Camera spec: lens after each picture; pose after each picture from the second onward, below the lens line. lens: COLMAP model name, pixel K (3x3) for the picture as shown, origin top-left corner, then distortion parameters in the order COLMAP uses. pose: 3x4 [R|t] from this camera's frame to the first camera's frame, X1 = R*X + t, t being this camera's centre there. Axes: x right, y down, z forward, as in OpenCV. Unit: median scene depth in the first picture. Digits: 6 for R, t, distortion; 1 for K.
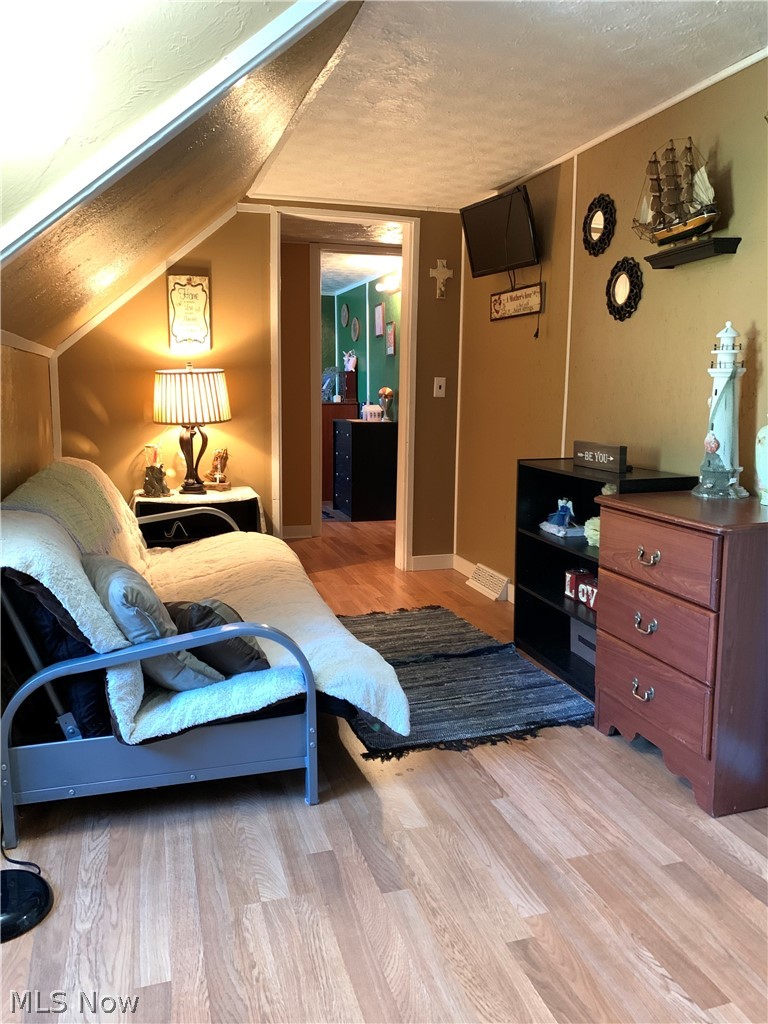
lens RADIAL K [[778.5, 0, 383.8], [0, 778.5, 507.0], [0, 0, 1]] dist [0.003256, -0.009114]
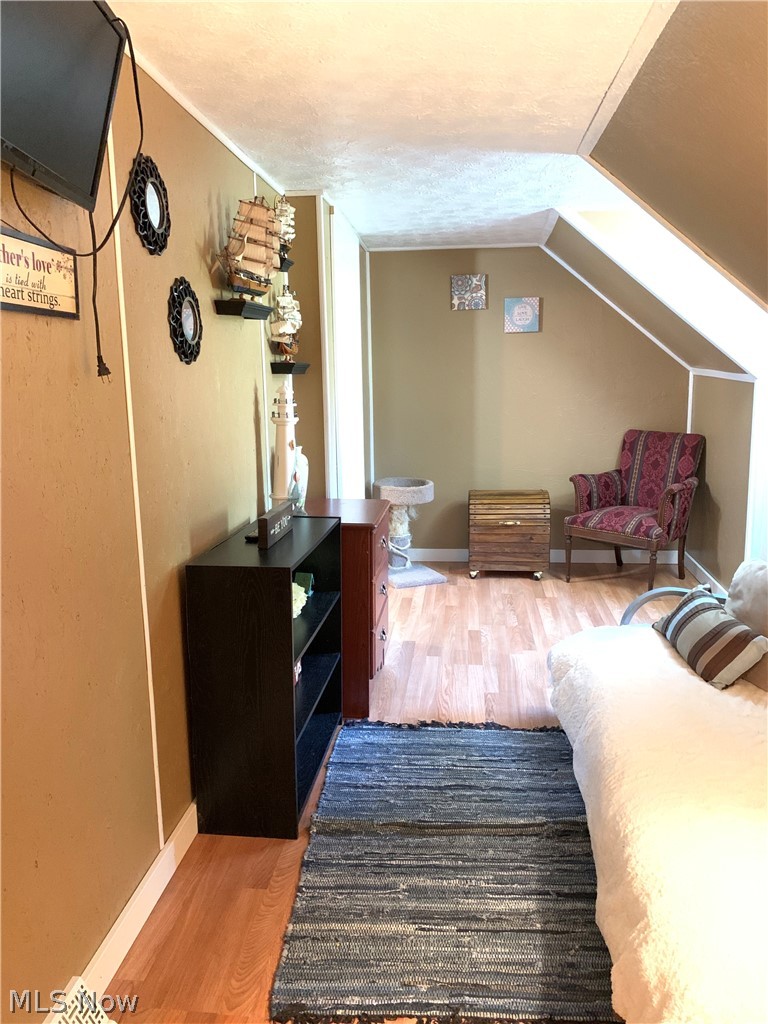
lens RADIAL K [[778.5, 0, 385.2], [0, 778.5, 511.3], [0, 0, 1]] dist [0.003256, -0.009114]
pose [[-0.919936, -0.063138, 0.386952, -0.143228], [0.070771, 0.943995, 0.322282, -0.294587], [-0.385629, 0.323864, -0.863946, 1.435536]]
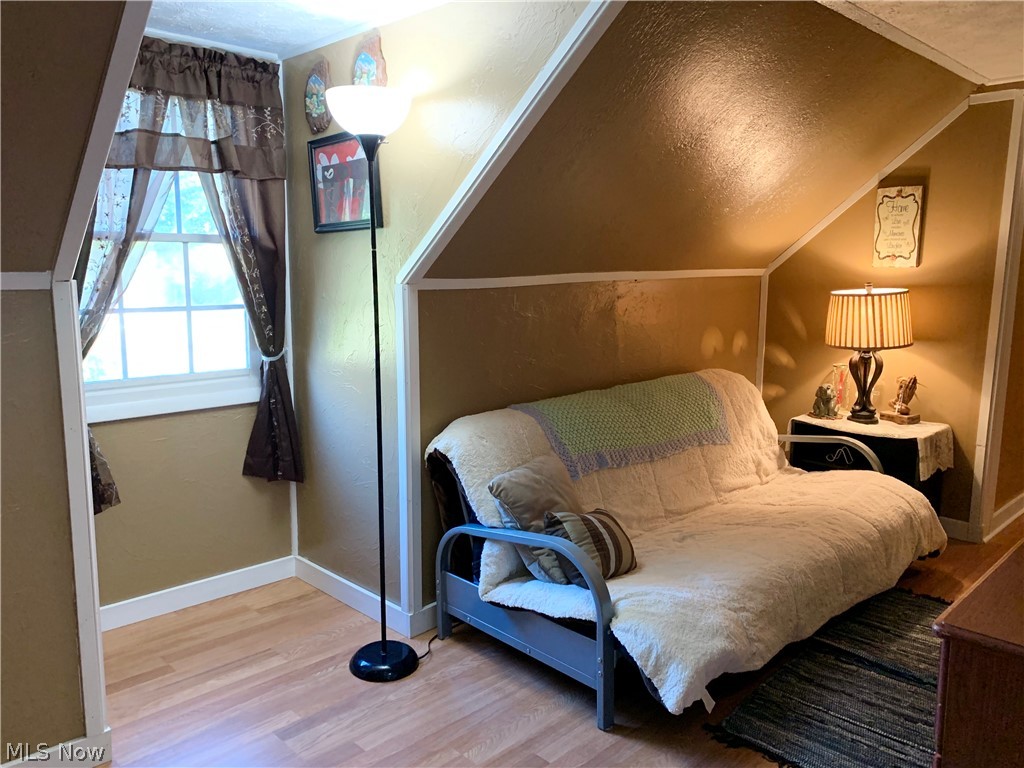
lens RADIAL K [[778.5, 0, 509.0], [0, 778.5, 384.2], [0, 0, 1]] dist [0.003256, -0.009114]
pose [[0.457384, 0.134215, -0.879083, 0.446370], [-0.136550, 0.987421, 0.079710, -0.092238], [0.878723, 0.083580, 0.469957, 0.218923]]
